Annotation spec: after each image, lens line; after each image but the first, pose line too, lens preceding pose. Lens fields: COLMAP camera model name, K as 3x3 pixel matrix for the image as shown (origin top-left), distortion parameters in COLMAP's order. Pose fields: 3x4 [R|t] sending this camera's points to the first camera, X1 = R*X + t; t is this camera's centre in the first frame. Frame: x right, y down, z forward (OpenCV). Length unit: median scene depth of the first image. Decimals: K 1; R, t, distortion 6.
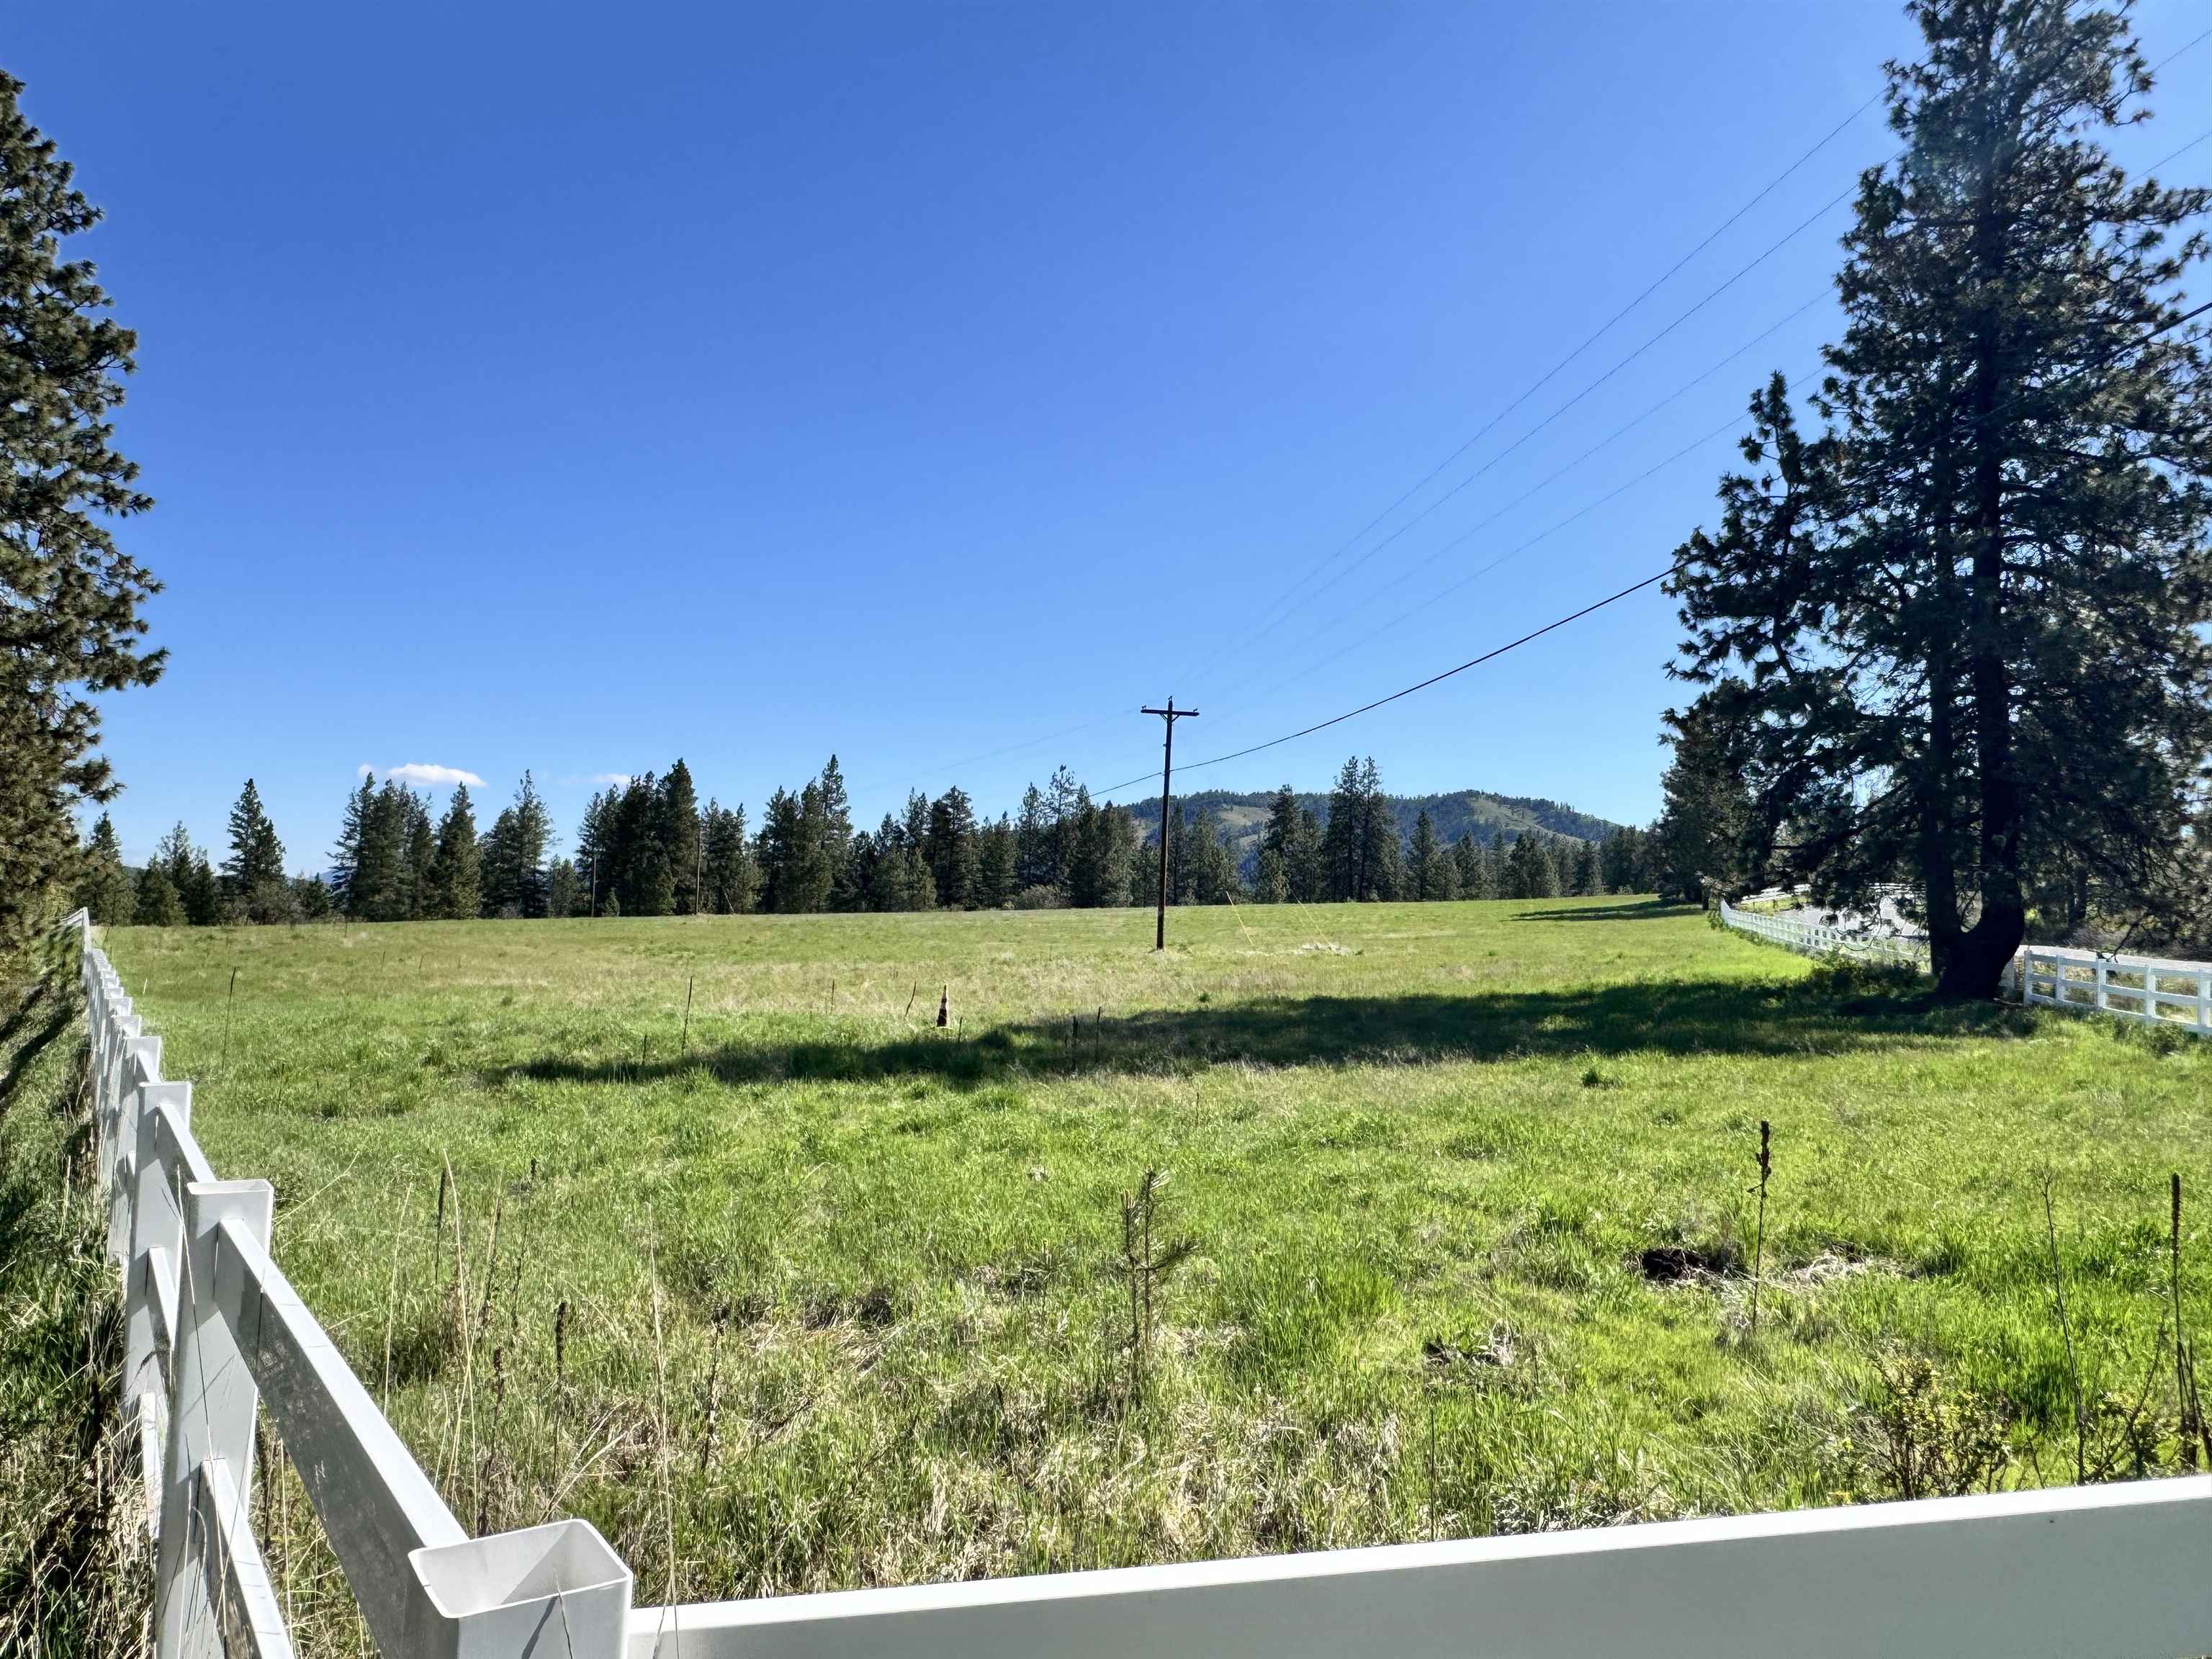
lens RADIAL K [[1538.4, 0, 1106.0], [0, 1538.4, 829.5], [0, 0, 1]] dist [-0.007406, 0.019002]
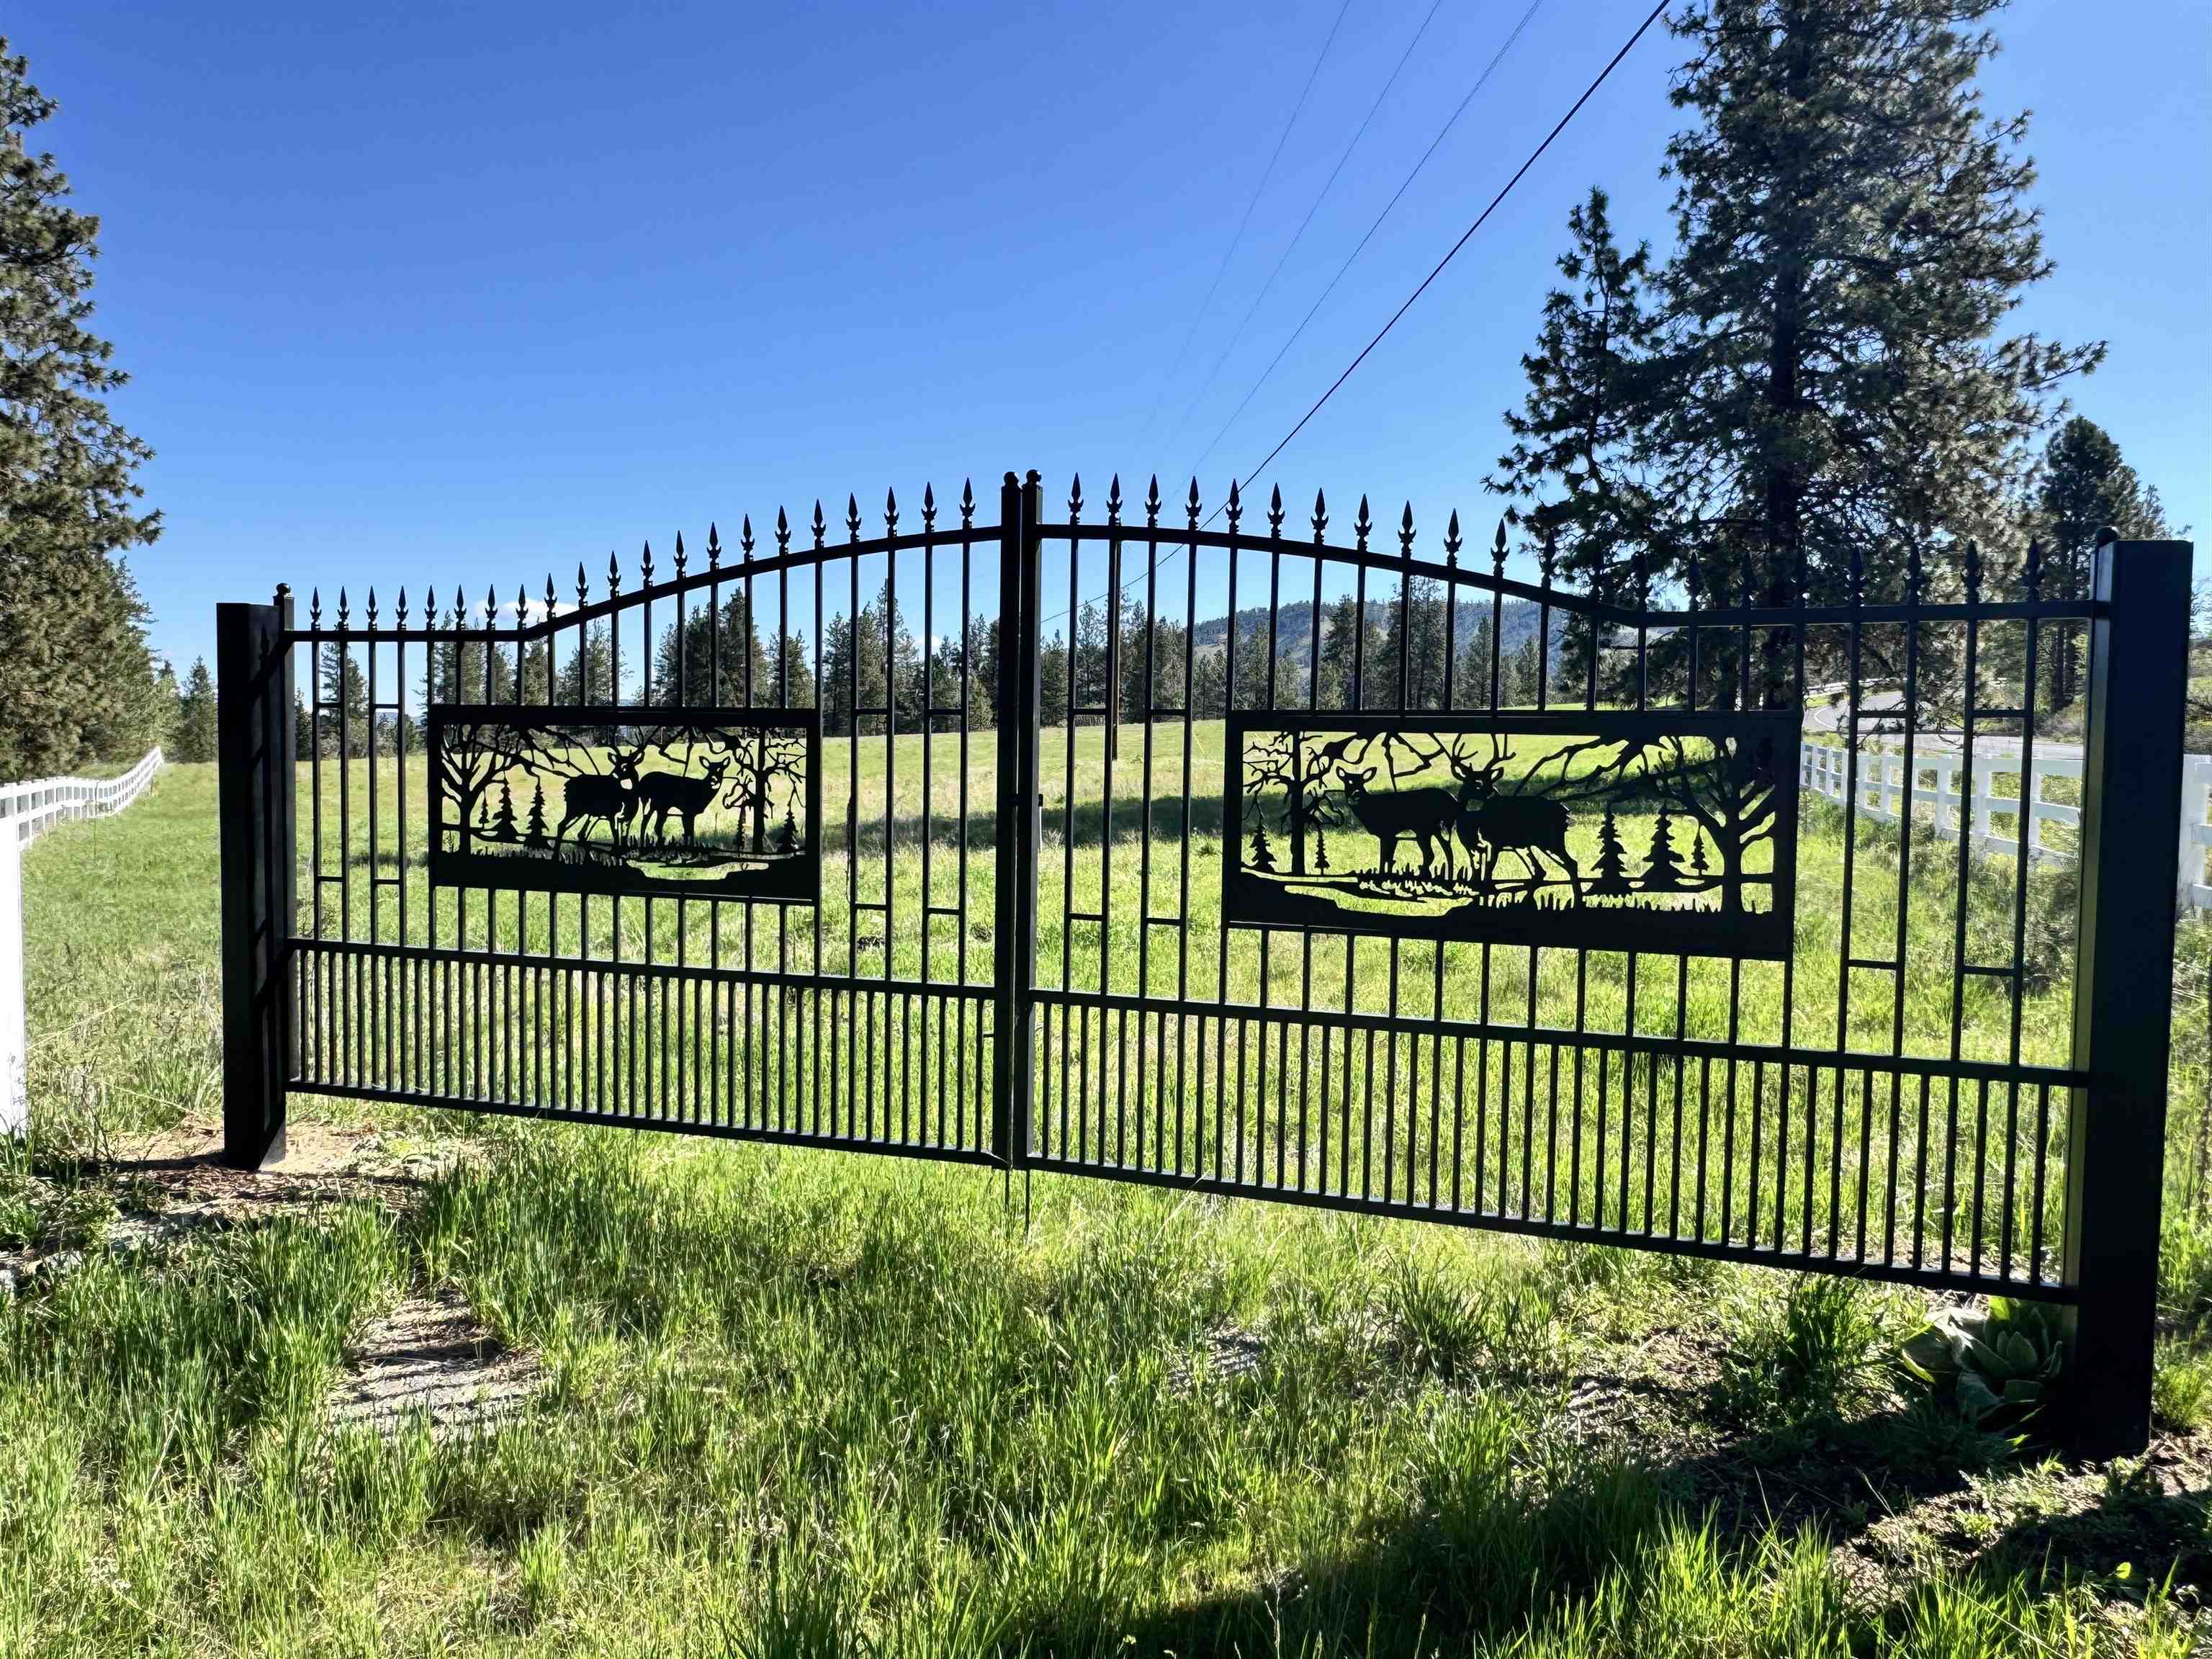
lens RADIAL K [[1538.4, 0, 1106.0], [0, 1538.4, 829.5], [0, 0, 1]] dist [-0.007406, 0.019002]
pose [[0.997494, -0.021511, -0.067395, 0.139799], [0.029331, 0.992666, 0.117277, 0.001385], [0.064378, -0.118960, 0.990810, -0.086670]]
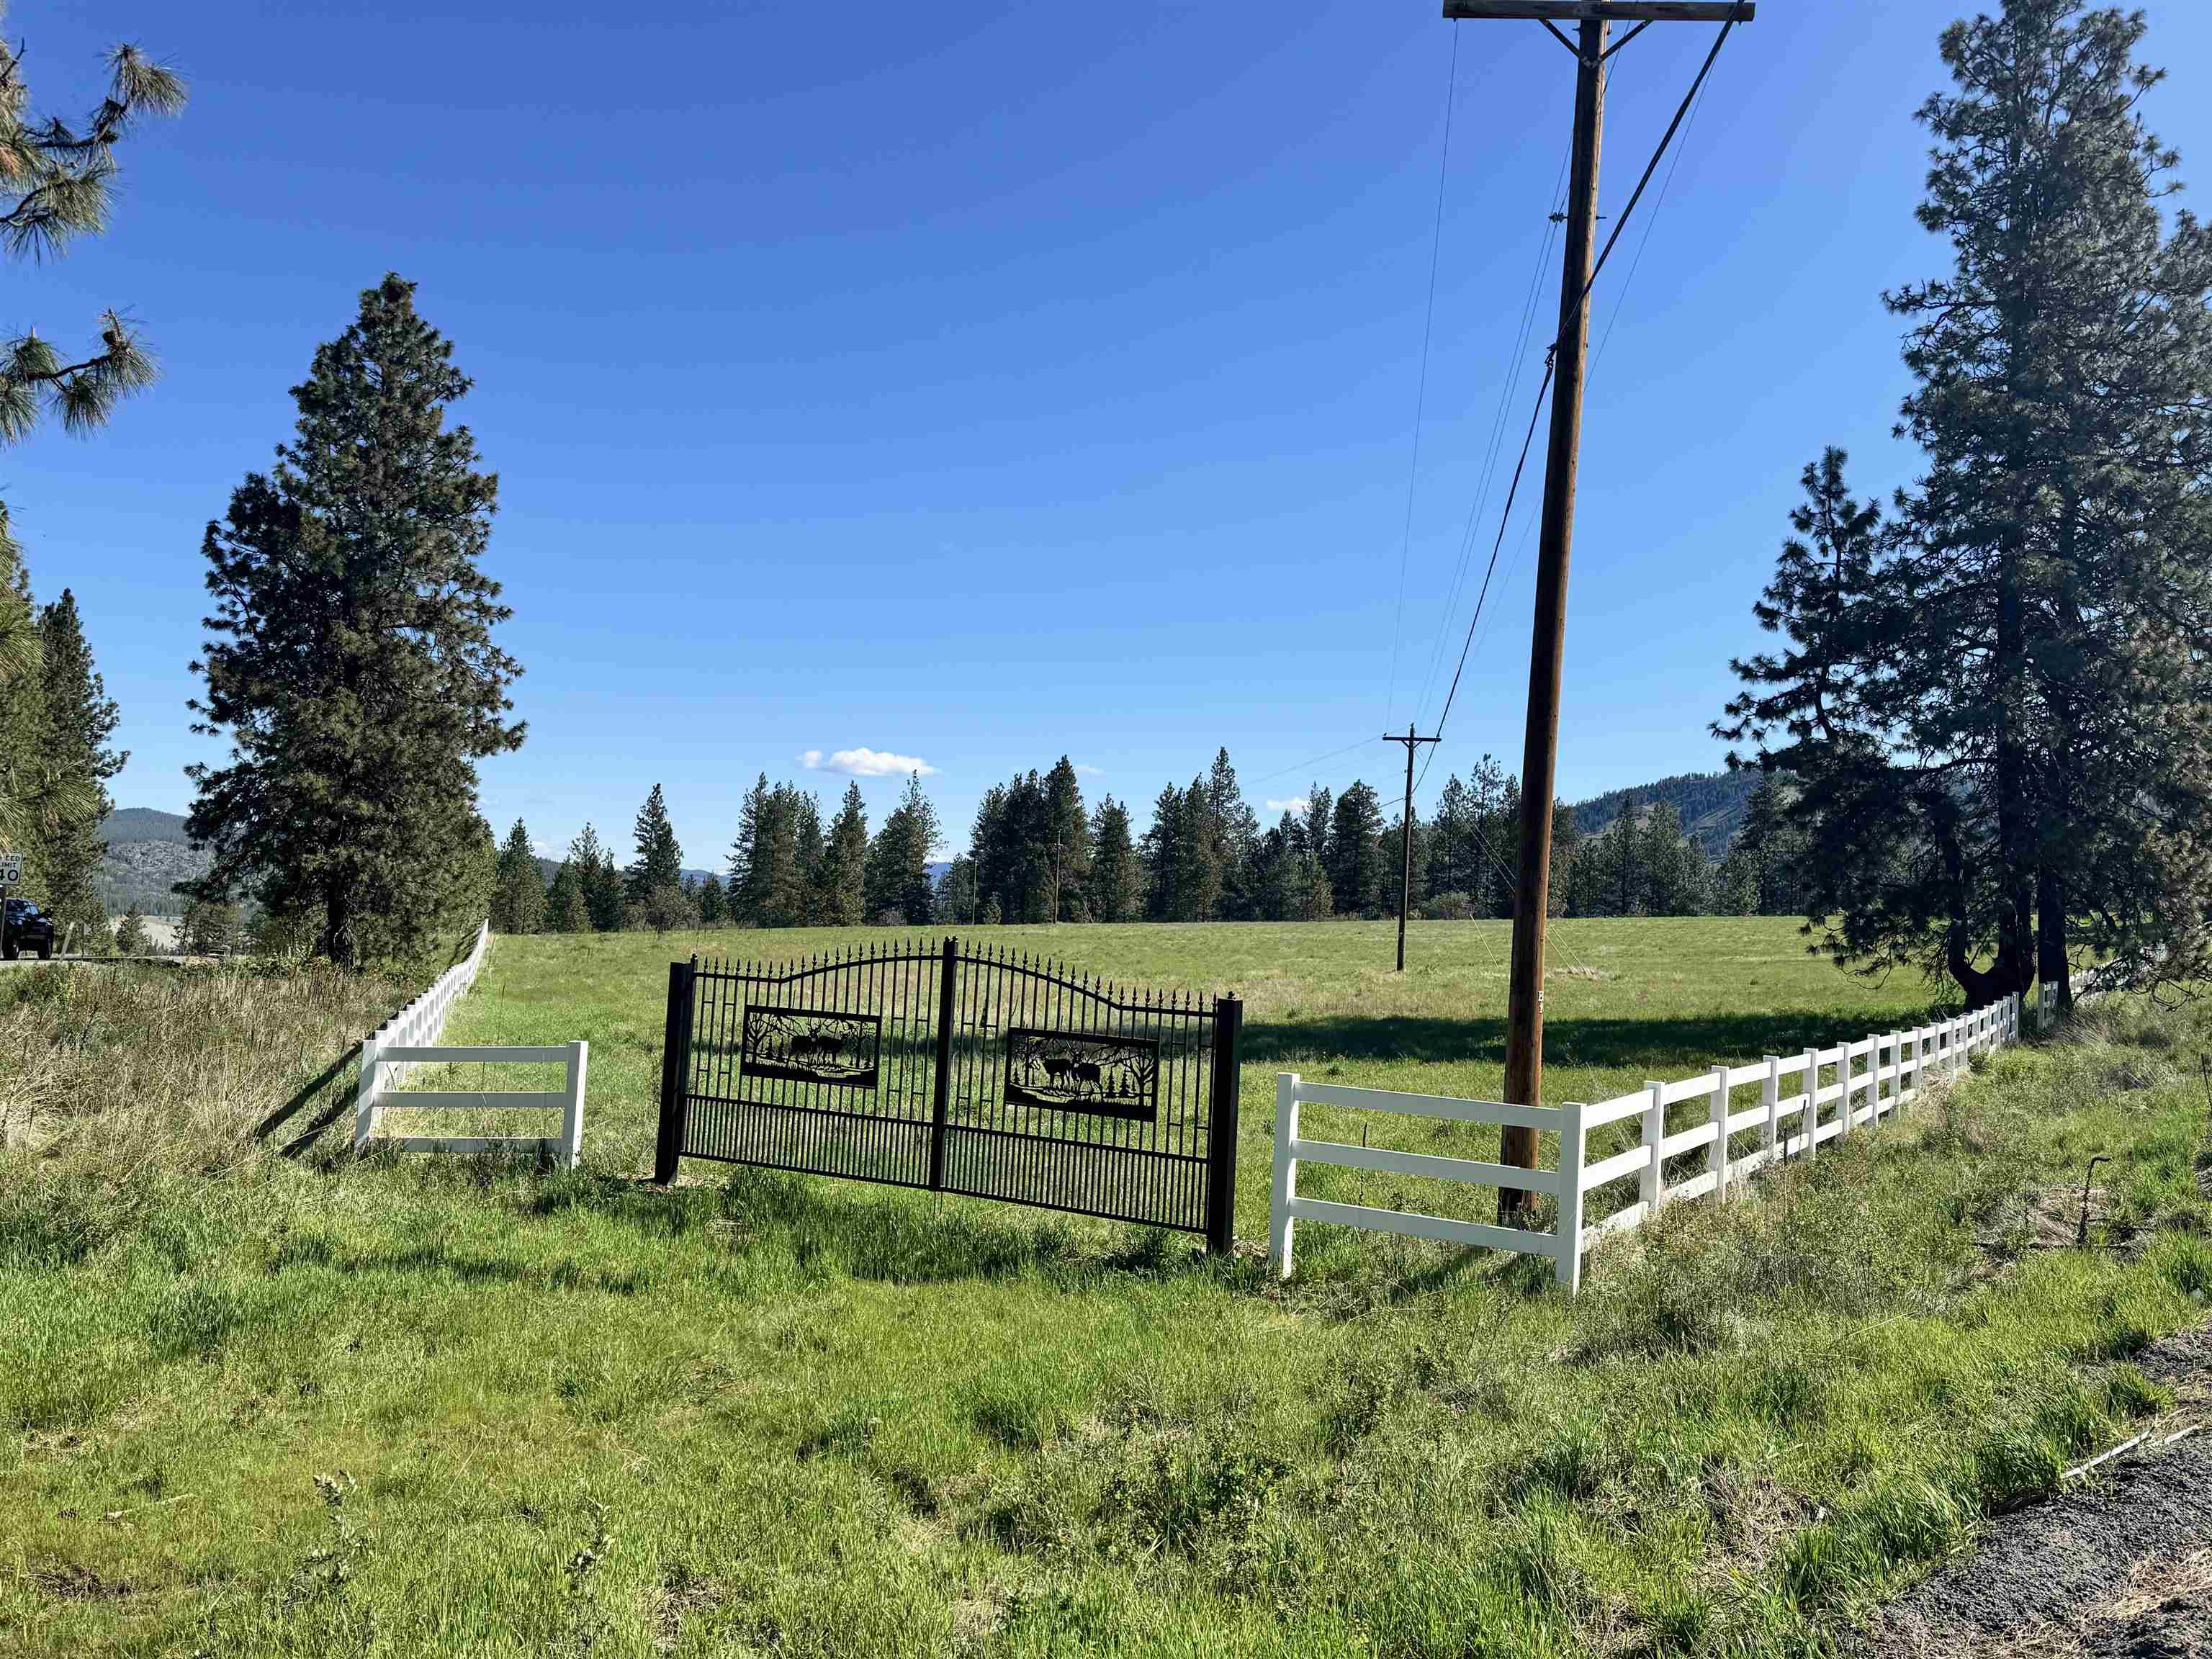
lens RADIAL K [[1840.5, 0, 1115.9], [0, 1840.5, 826.5], [0, 0, 1]] dist [0.130696, -0.004968]
pose [[0.962029, -0.004572, -0.272910, 0.264721], [0.006331, 0.999964, 0.005563, -0.036635], [0.272875, -0.007080, 0.962023, -0.331228]]
